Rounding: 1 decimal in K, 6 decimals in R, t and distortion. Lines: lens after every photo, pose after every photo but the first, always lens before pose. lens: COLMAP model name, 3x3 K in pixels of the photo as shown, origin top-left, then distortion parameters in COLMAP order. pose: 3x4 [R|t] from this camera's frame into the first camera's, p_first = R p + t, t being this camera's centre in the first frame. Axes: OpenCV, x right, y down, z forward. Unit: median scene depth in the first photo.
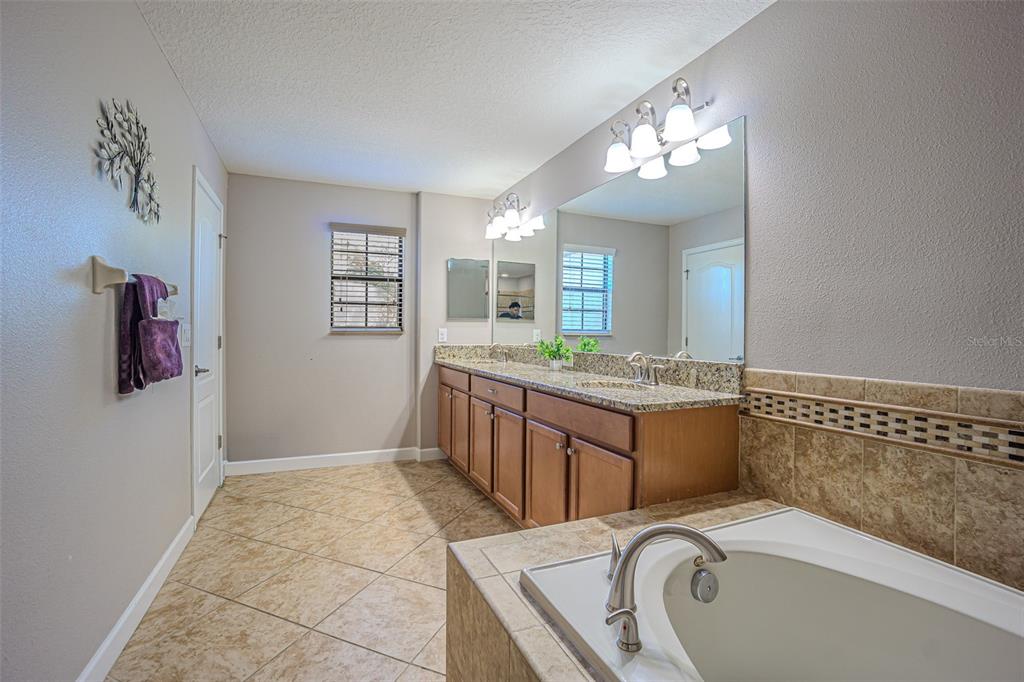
lens RADIAL K [[470.9, 0, 502.7], [0, 470.9, 335.7], [0, 0, 1]] dist [-0.012087, 0.004644]
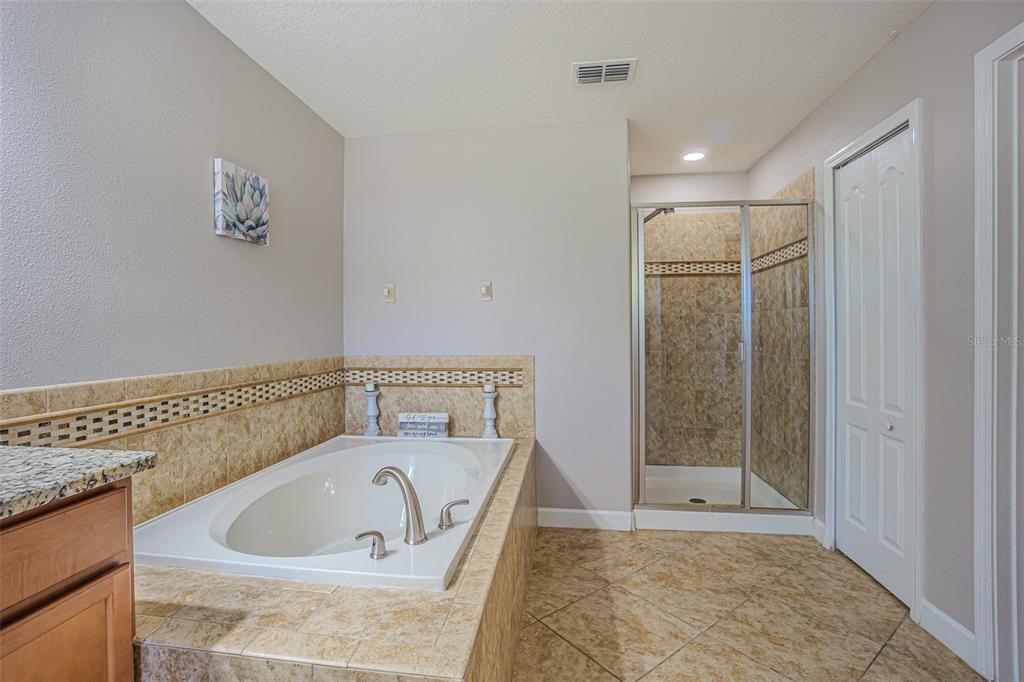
lens RADIAL K [[470.9, 0, 503.2], [0, 470.9, 335.7], [0, 0, 1]] dist [-0.012087, 0.004644]
pose [[-0.858397, 0.007607, 0.512929, -0.459087], [0.019142, 0.999669, 0.017209, -0.003321], [-0.512628, 0.024591, -0.858258, 1.449572]]
